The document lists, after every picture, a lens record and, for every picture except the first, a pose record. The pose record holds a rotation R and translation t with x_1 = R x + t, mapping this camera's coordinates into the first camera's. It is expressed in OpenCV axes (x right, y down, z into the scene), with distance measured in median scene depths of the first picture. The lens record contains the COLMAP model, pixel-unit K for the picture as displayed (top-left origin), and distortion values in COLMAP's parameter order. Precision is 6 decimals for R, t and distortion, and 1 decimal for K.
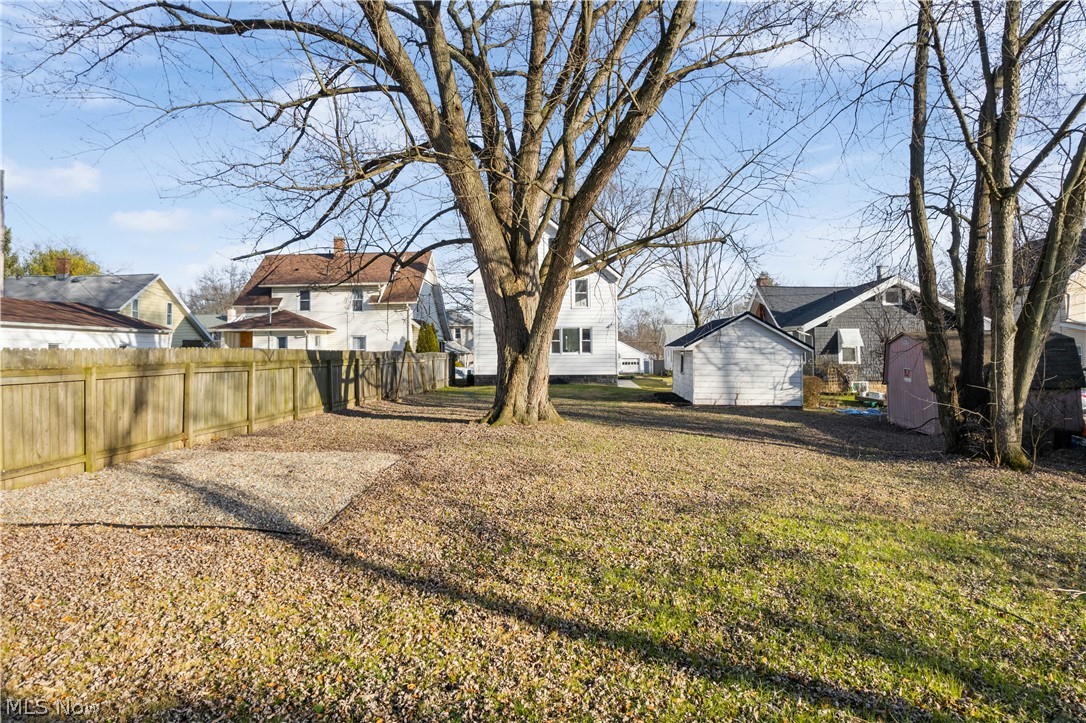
lens RADIAL K [[672.6, 0, 543.0], [0, 672.6, 361.5], [0, 0, 1]] dist [-0.054126, 0.002832]
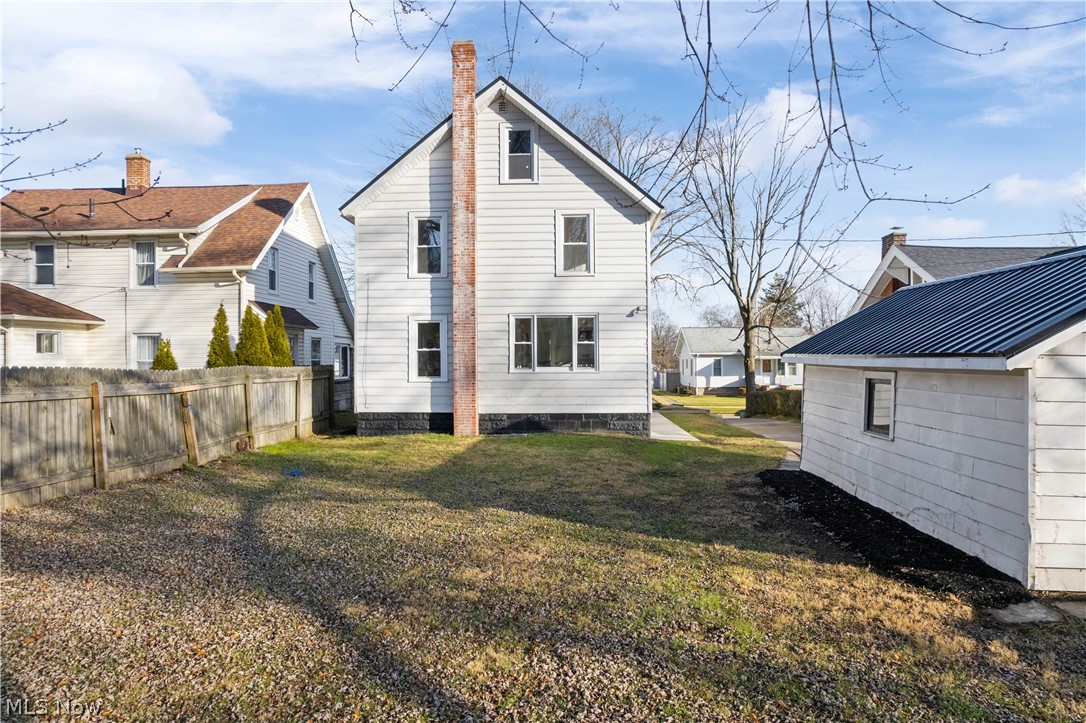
lens RADIAL K [[672.6, 0, 543.0], [0, 672.6, 361.5], [0, 0, 1]] dist [-0.054126, 0.002832]
pose [[0.999970, 0.002839, 0.007147, 0.028692], [-0.002743, 0.999905, -0.013481, -0.010258], [-0.007185, 0.013461, 0.999884, 0.491715]]
